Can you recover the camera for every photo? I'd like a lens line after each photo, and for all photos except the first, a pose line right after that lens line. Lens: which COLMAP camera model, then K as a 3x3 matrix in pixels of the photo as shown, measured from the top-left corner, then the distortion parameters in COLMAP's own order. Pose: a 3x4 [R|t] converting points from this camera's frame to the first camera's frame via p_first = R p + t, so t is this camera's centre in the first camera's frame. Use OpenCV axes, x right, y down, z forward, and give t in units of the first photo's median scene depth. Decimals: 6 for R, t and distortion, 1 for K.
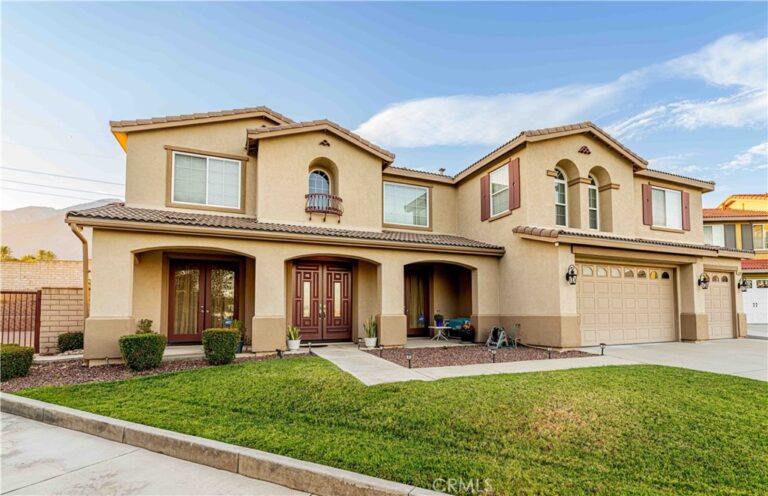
lens RADIAL K [[366.7, 0, 409.9], [0, 366.7, 292.7], [0, 0, 1]] dist [-0.000193, -0.000049]
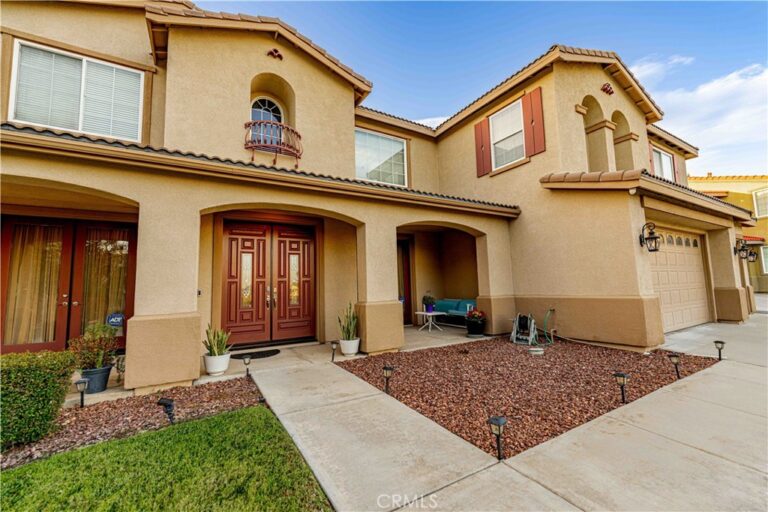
lens RADIAL K [[309.9, 0, 384.0], [0, 309.9, 256.0], [0, 0, 1]] dist [-0.000339, 0.000170]
pose [[0.993949, -0.010042, 0.109386, -0.095149], [0.015003, 0.998891, -0.044625, 0.003367], [-0.108817, 0.045996, 0.992997, 0.412478]]
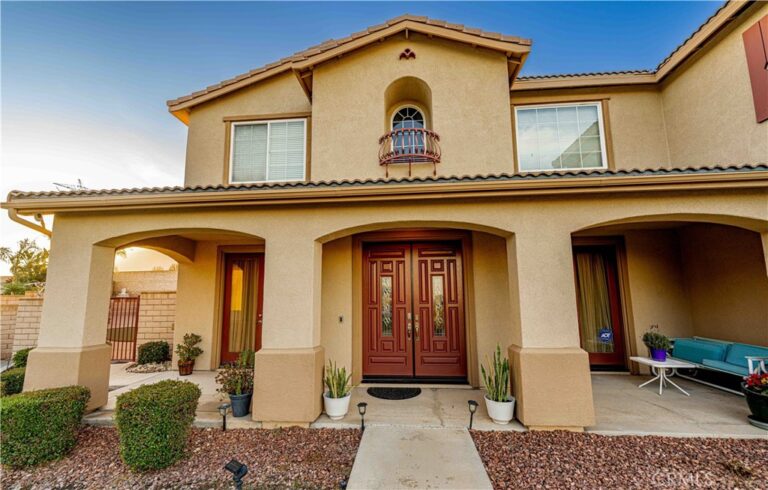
lens RADIAL K [[311.2, 0, 384.6], [0, 311.2, 256.7], [0, 0, 1]] dist [0.000961, 0.000057]
pose [[0.875102, -0.063730, -0.479724, -0.032277], [0.029874, 0.996514, -0.077889, -0.022588], [0.483016, 0.053830, 0.873955, 0.534348]]
